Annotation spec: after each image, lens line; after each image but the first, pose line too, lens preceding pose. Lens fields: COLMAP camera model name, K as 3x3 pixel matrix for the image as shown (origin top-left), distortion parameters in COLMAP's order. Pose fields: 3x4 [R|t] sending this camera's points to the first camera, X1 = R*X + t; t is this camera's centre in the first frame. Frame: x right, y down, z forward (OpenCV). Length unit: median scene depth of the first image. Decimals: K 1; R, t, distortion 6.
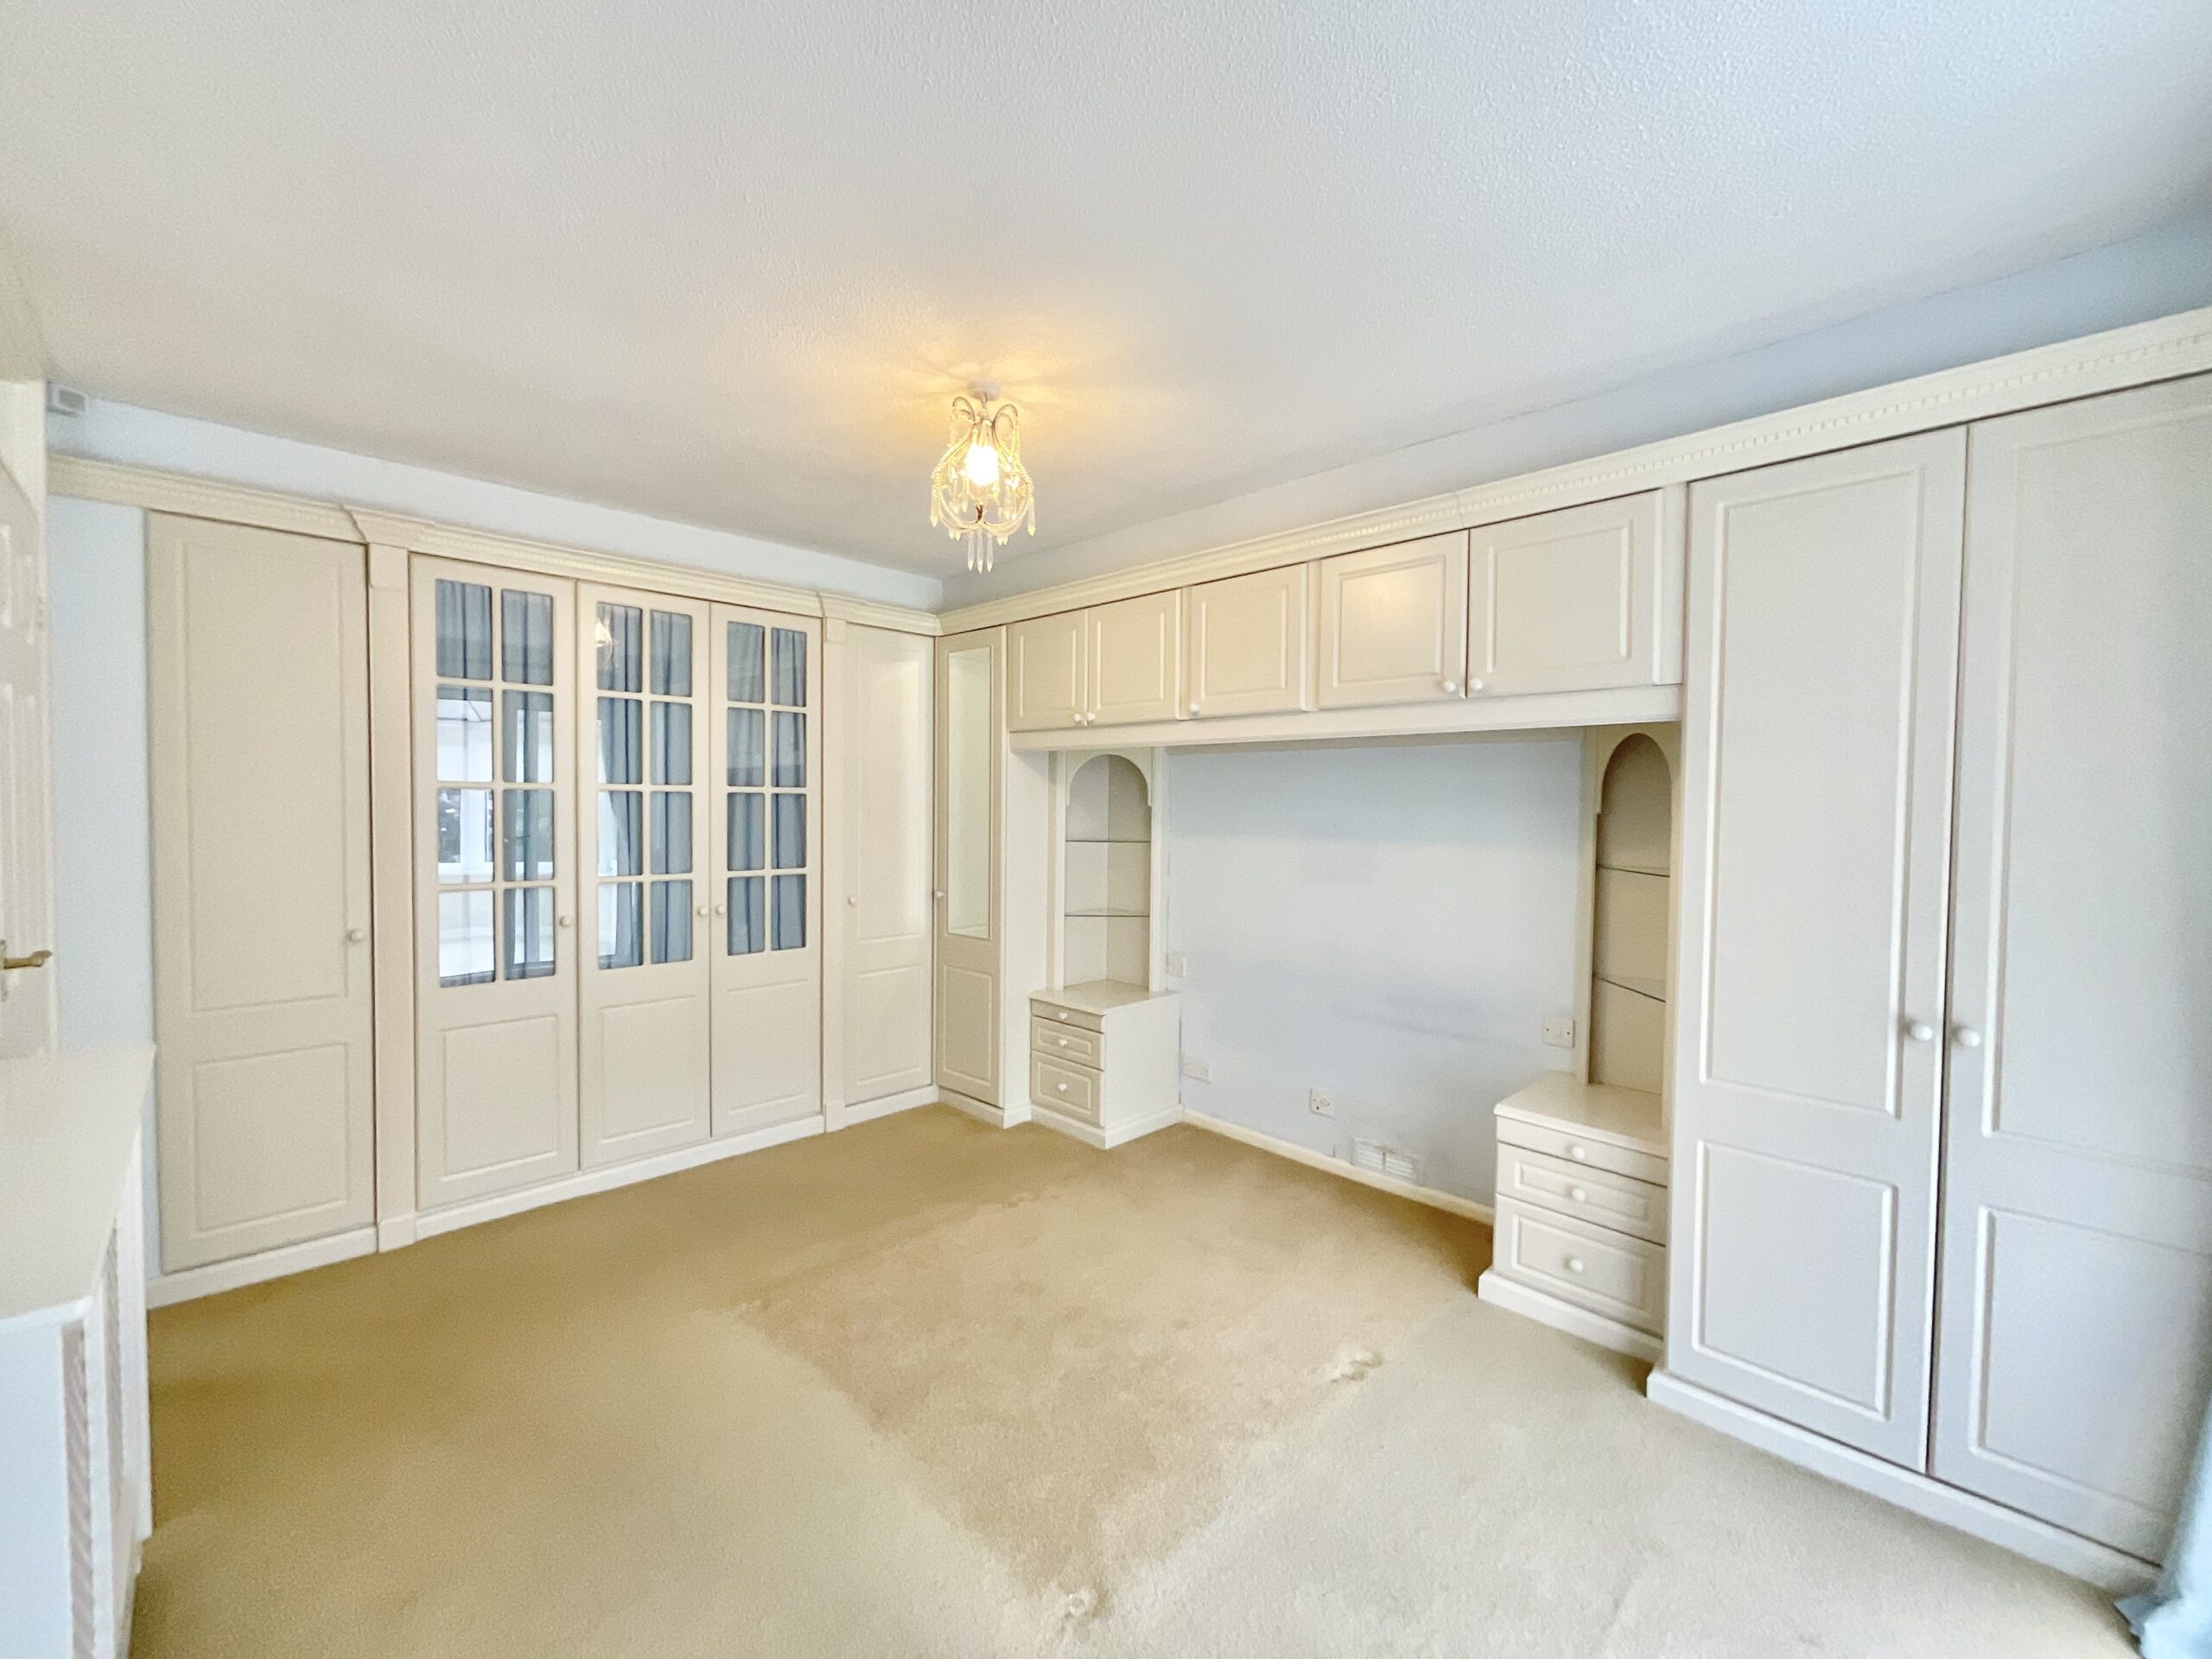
lens RADIAL K [[901.5, 0, 1094.8], [0, 901.5, 827.2], [0, 0, 1]] dist [-0.005261, 0.003105]
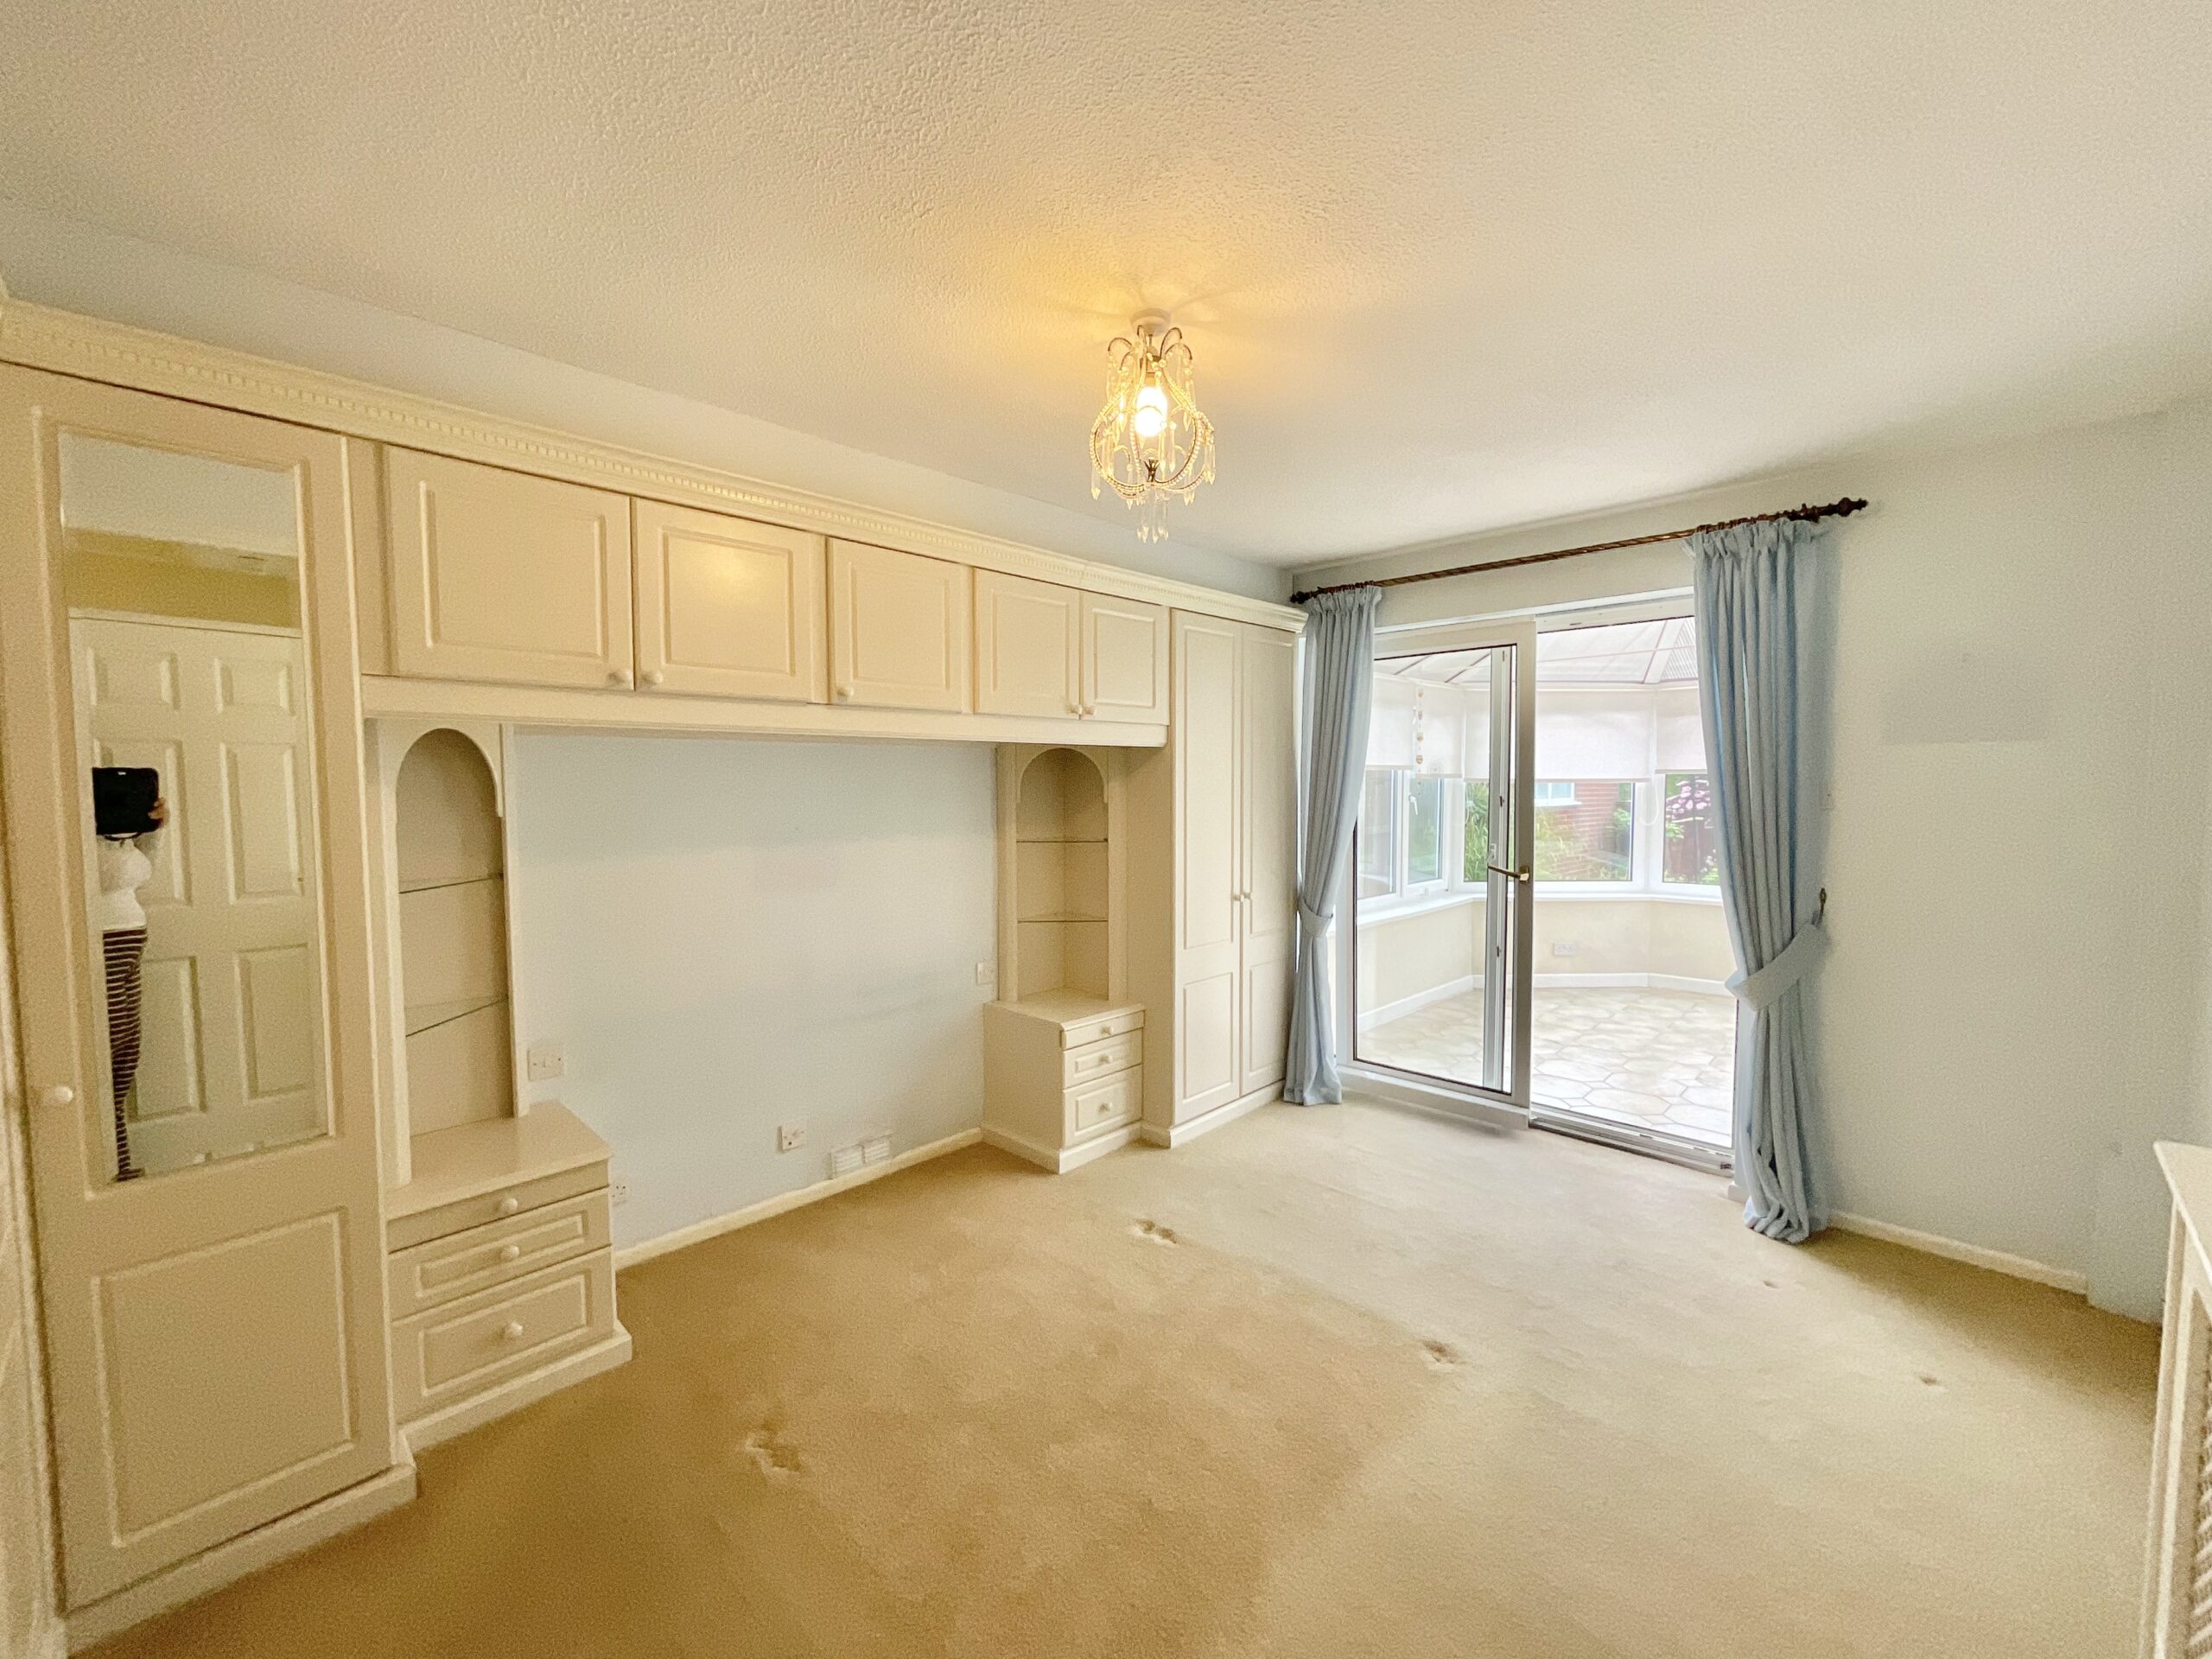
lens RADIAL K [[901.5, 0, 1094.2], [0, 901.5, 830.3], [0, 0, 1]] dist [-0.005261, 0.003105]
pose [[-0.018578, -0.059981, 0.998027, -0.701718], [0.039113, 0.997391, 0.060671, -0.045795], [-0.999062, 0.040163, -0.016183, 0.776669]]
